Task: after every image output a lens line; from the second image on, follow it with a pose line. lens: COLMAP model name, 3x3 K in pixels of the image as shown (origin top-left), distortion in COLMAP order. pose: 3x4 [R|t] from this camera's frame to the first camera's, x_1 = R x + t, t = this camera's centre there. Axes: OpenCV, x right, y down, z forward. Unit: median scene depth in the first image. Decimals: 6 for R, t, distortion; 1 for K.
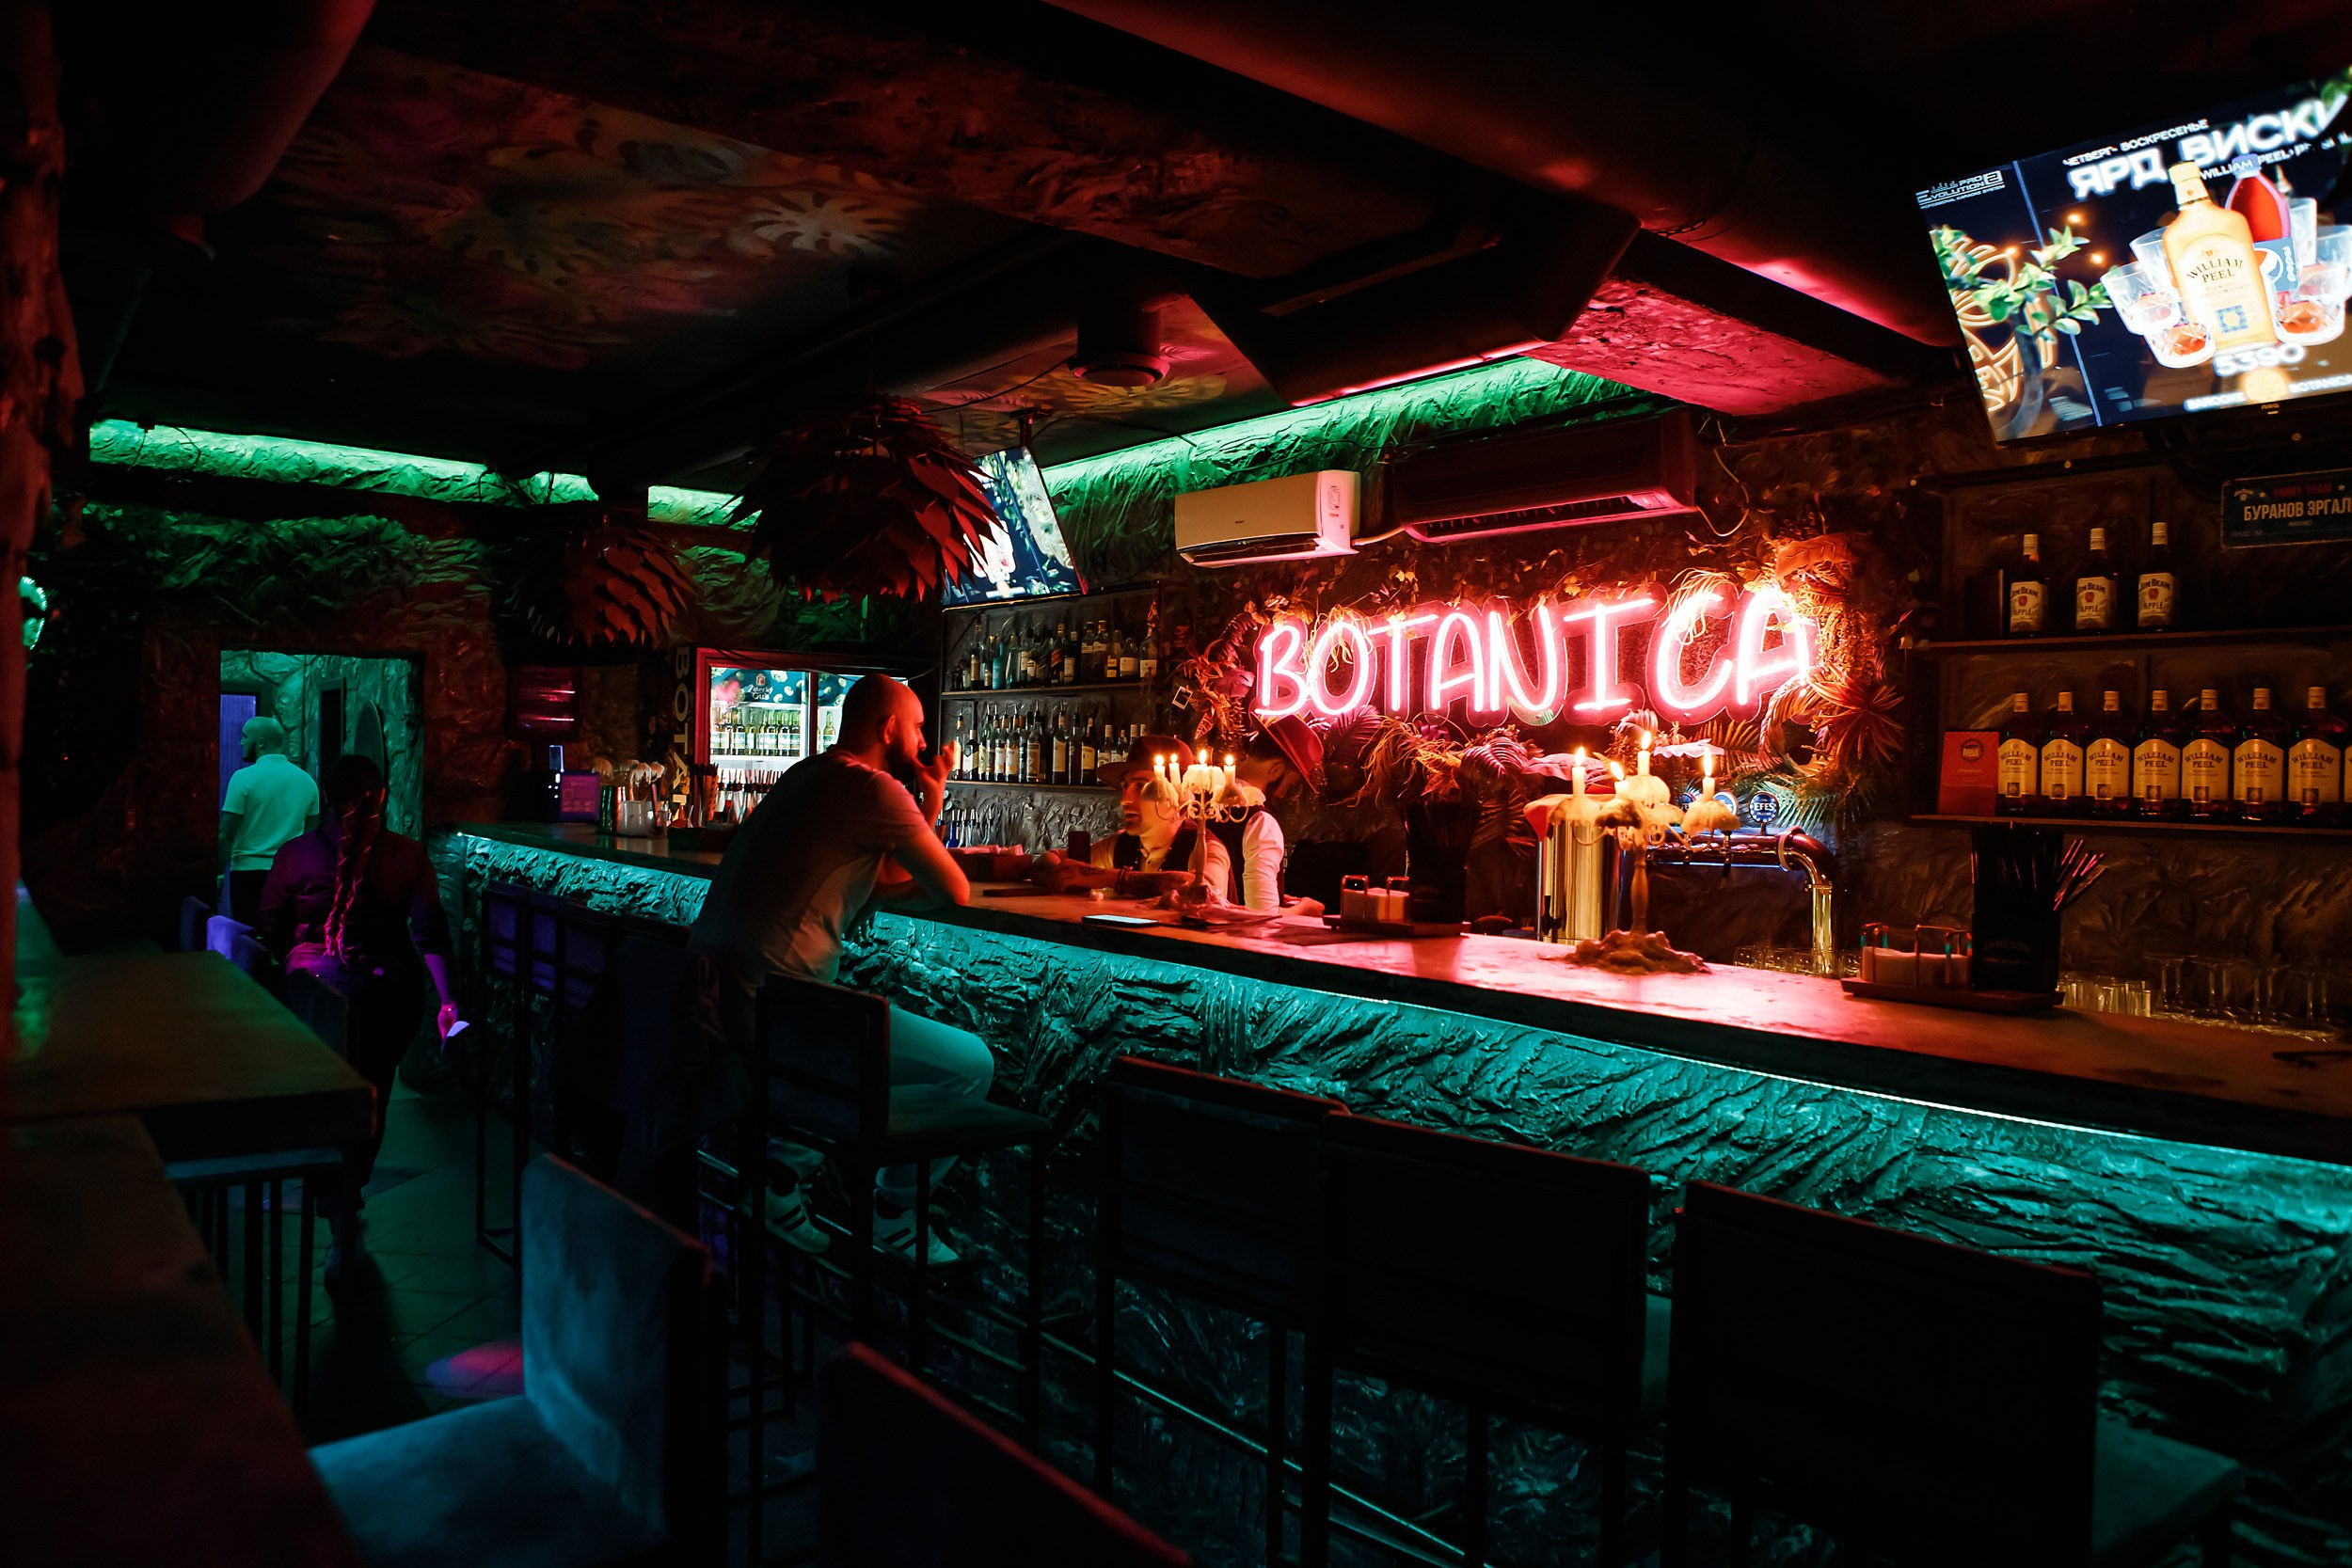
lens RADIAL K [[1609.8, 0, 1176.0], [0, 1609.8, 784.0], [0, 0, 1]] dist [-0.107619, 0.079819]
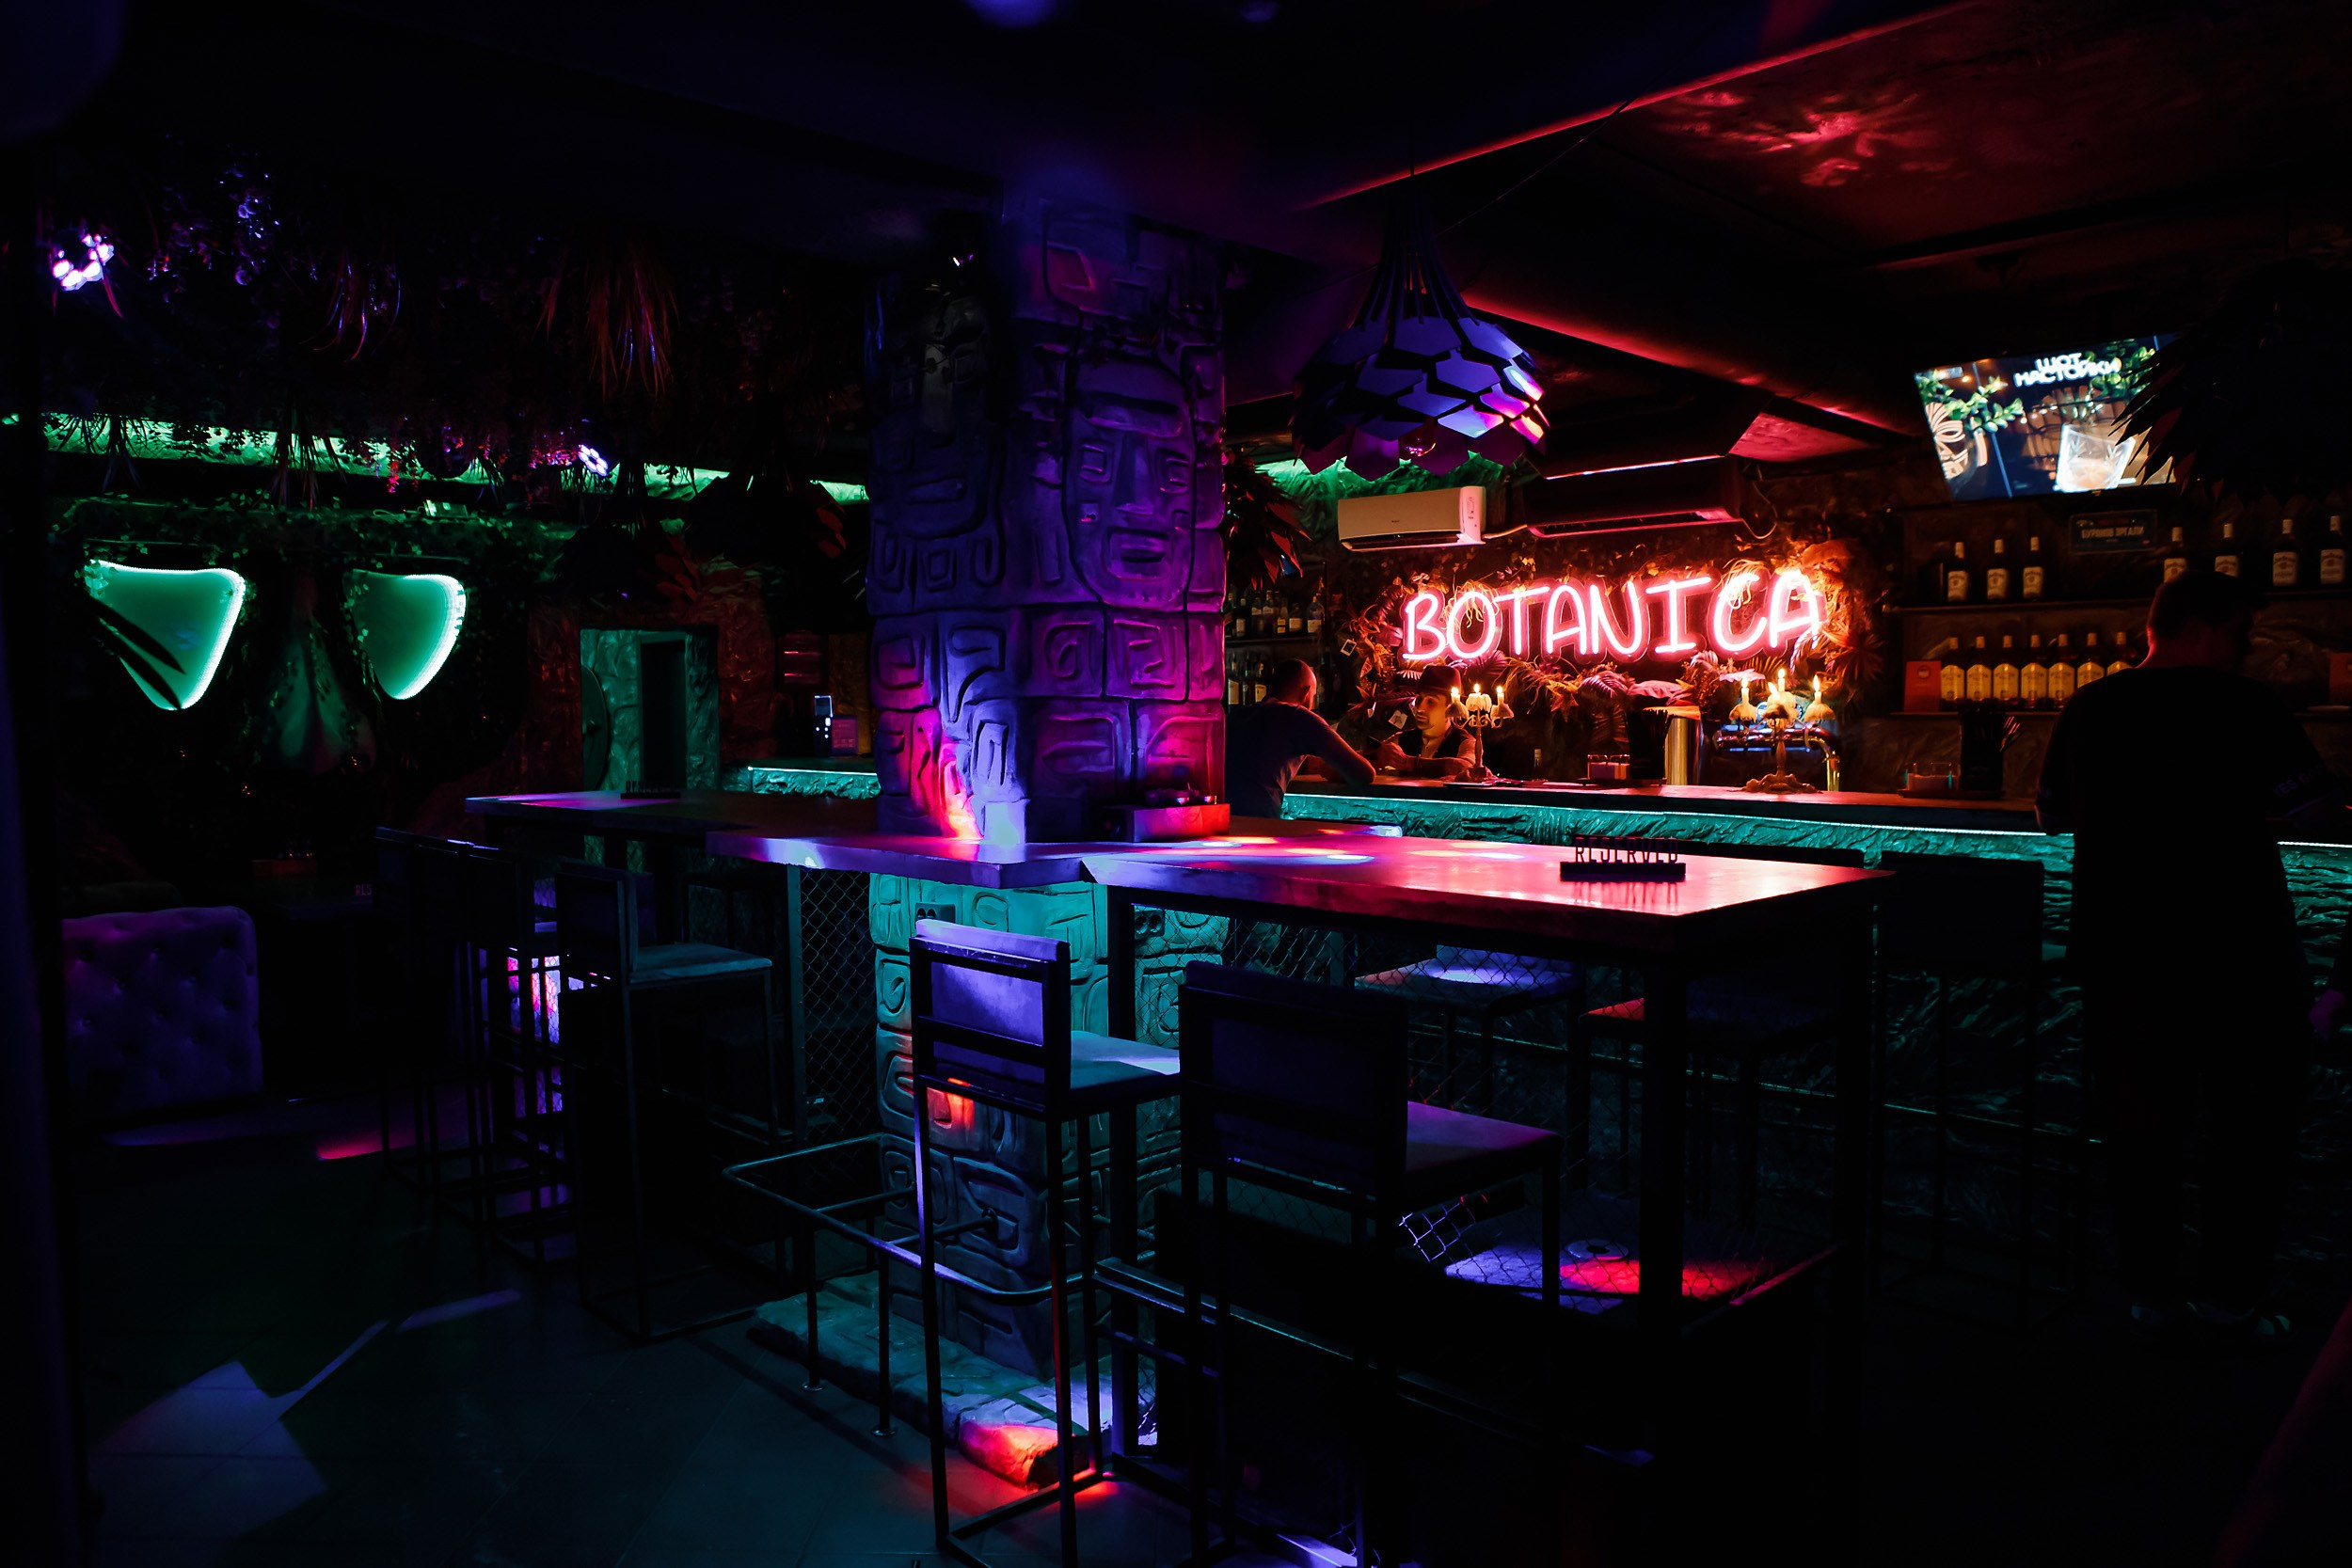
lens RADIAL K [[1609.8, 0, 1176.0], [0, 1609.8, 784.0], [0, 0, 1]] dist [-0.107619, 0.079819]
pose [[0.996003, -0.034017, 0.082587, -0.341539], [0.030661, 0.998665, 0.041570, 0.002093], [-0.083891, -0.038872, 0.995716, -0.479417]]
